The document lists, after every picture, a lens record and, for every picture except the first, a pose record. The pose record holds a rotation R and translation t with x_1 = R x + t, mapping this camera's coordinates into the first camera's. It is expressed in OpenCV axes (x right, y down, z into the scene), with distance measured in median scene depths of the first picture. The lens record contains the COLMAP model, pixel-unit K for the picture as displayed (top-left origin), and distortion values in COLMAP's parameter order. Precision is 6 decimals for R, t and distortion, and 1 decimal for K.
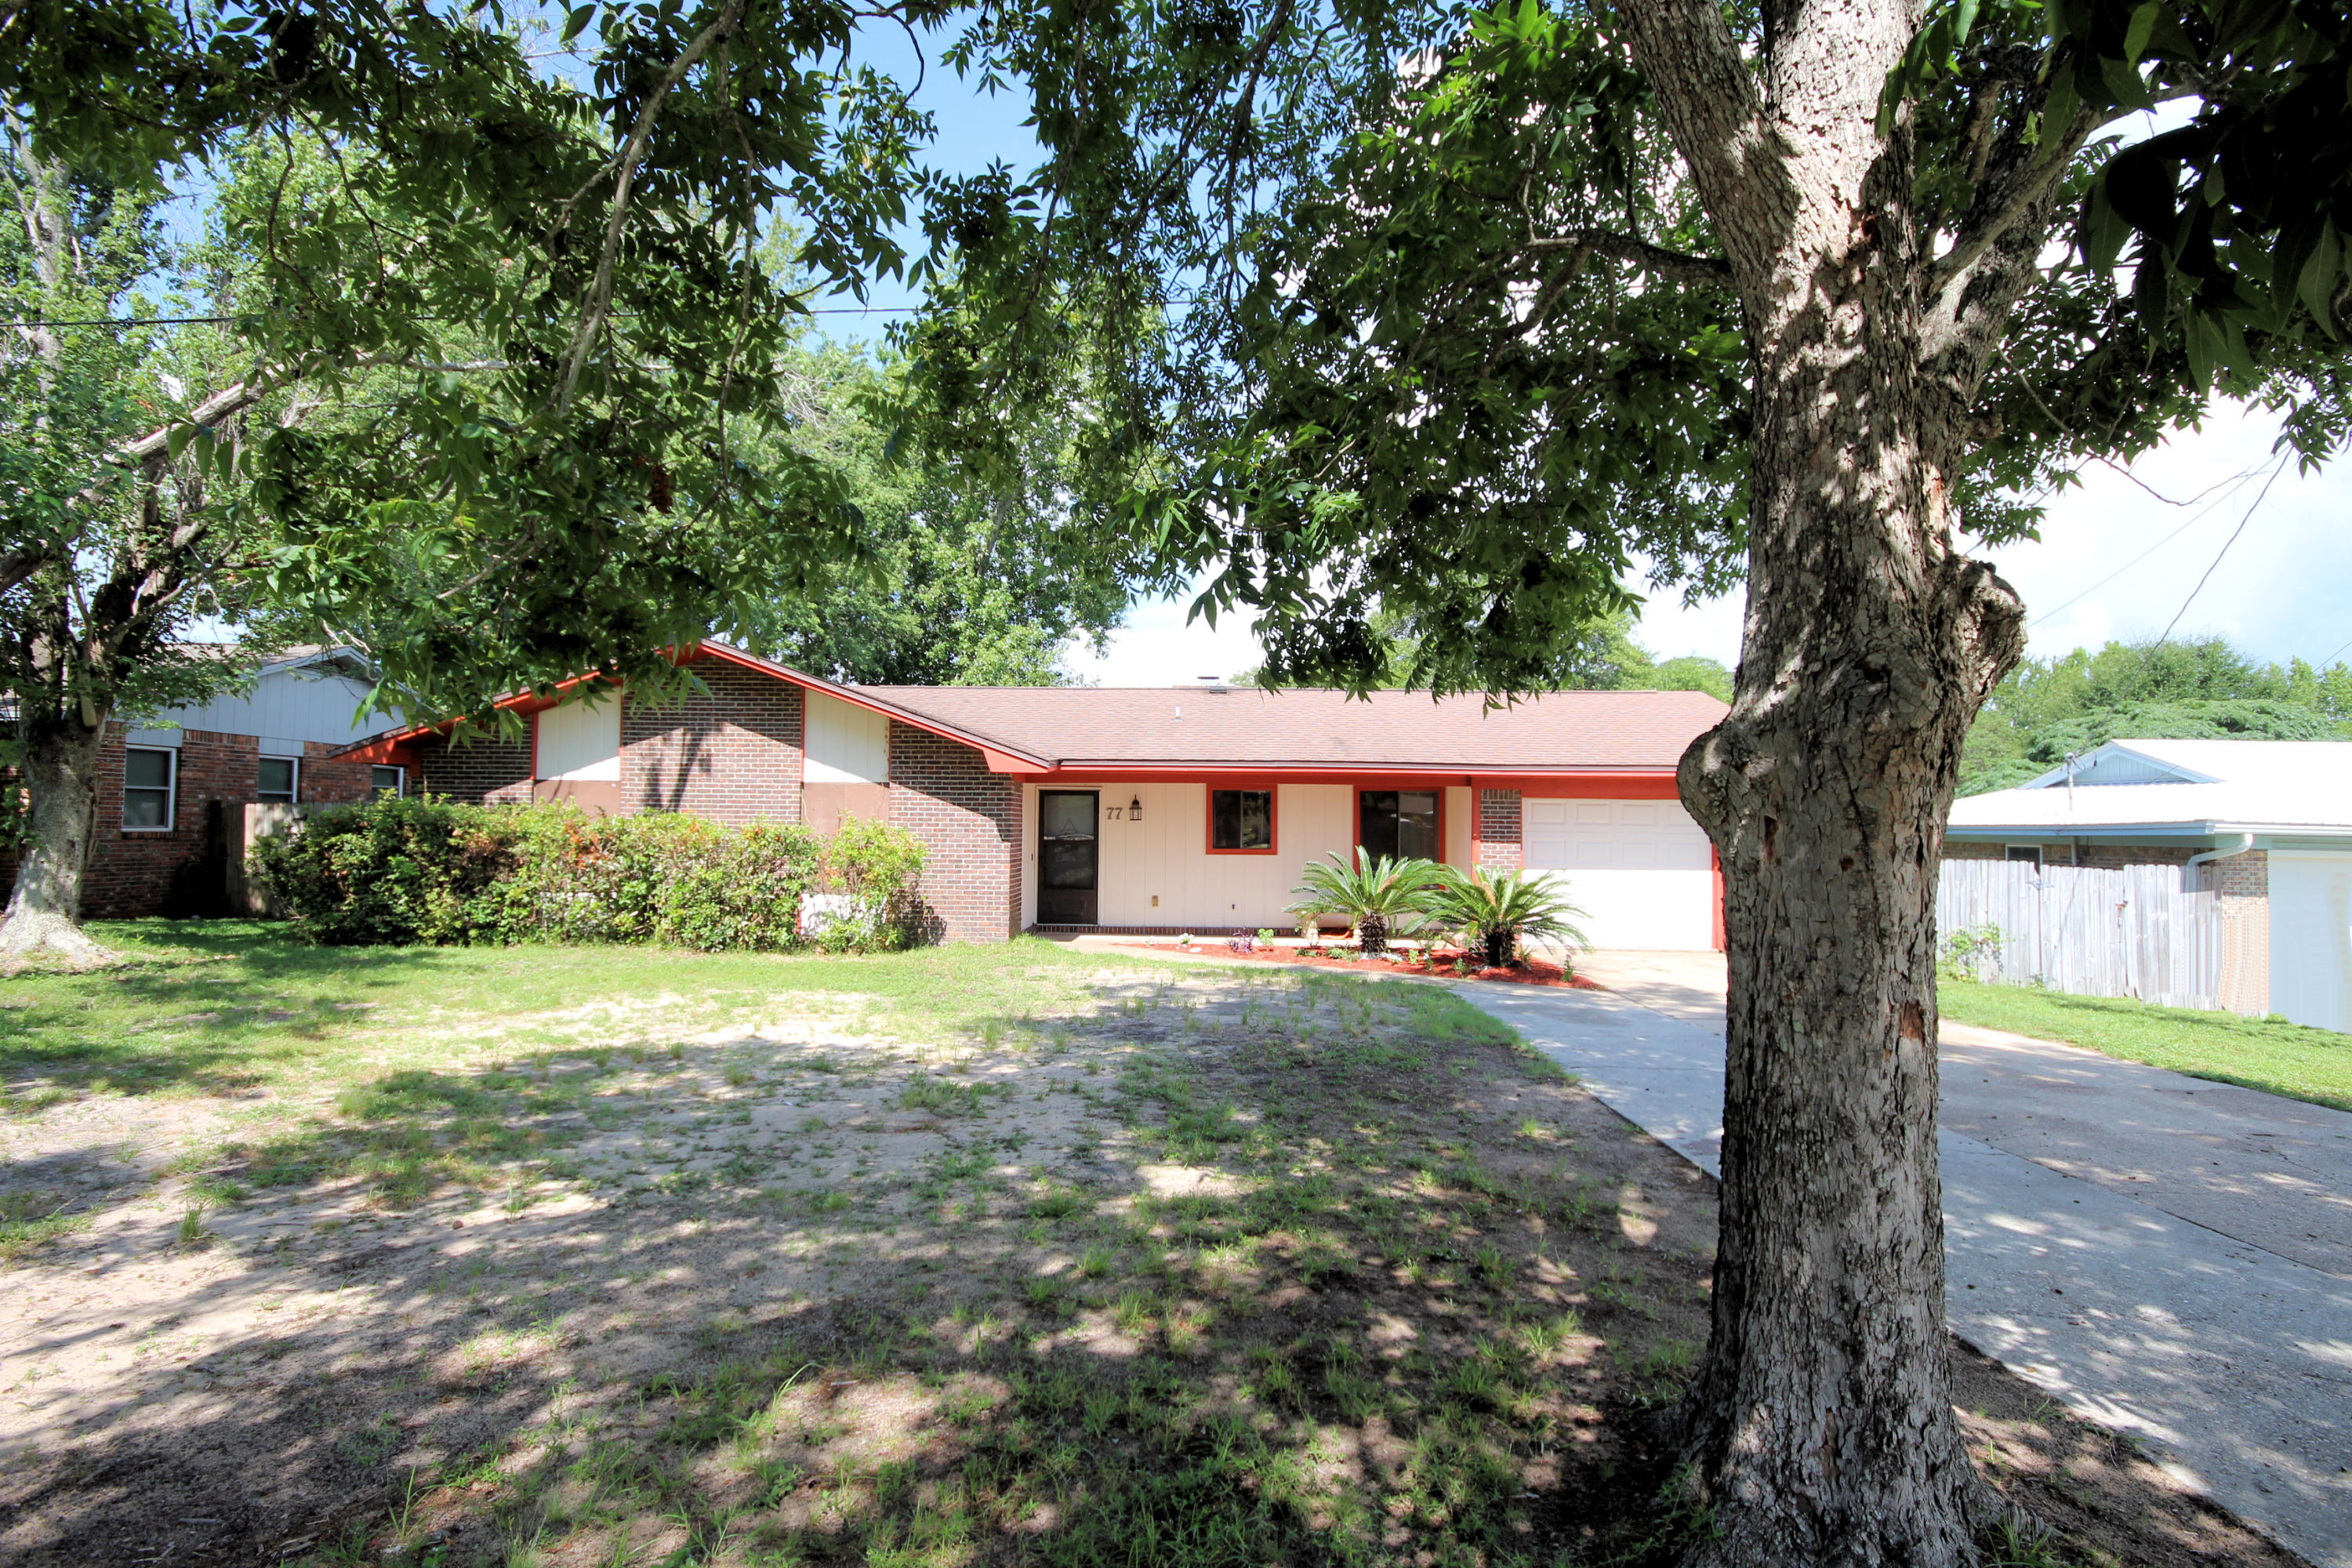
lens RADIAL K [[1161.8, 0, 1187.7], [0, 1161.8, 786.9], [0, 0, 1]] dist [-0.001677, 0.000204]
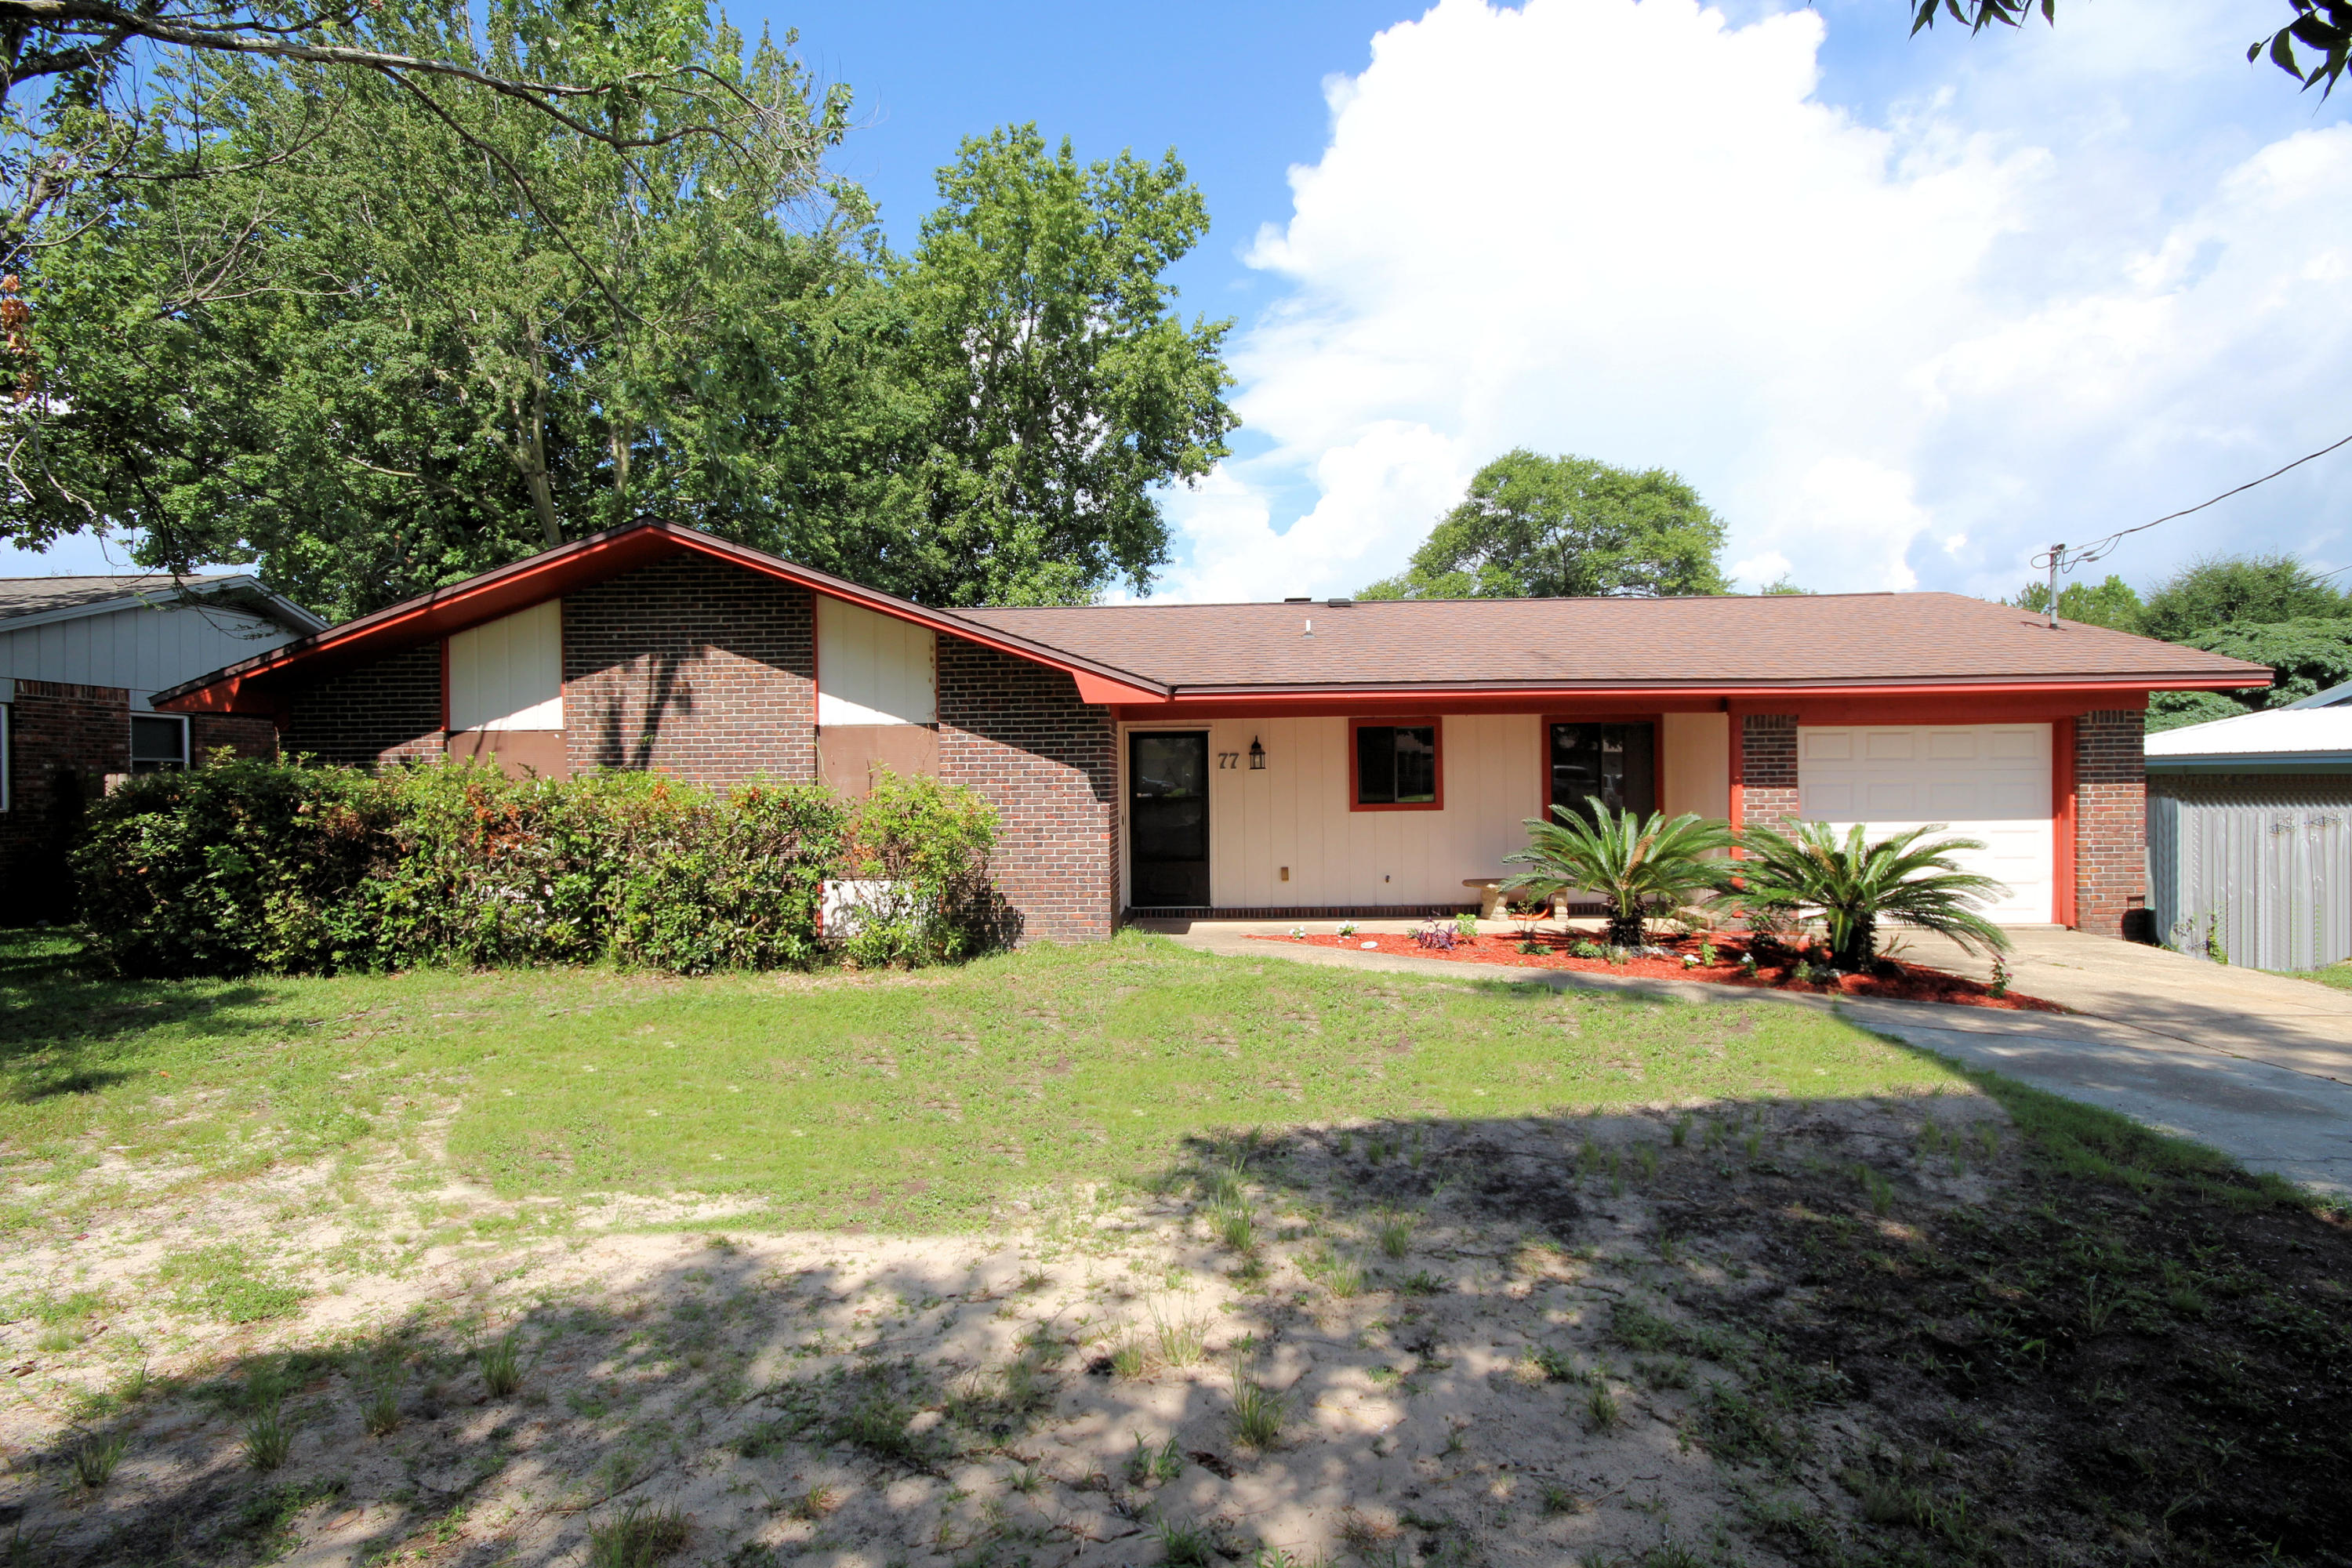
lens RADIAL K [[1080.3, 0, 1183.6], [0, 1080.3, 789.5], [0, 0, 1]] dist [-0.003047, -0.000614]
pose [[0.999742, -0.022721, 0.000398, -0.107480], [0.022682, 0.998806, 0.043260, 0.011880], [-0.001380, -0.043240, 0.999064, 0.334334]]
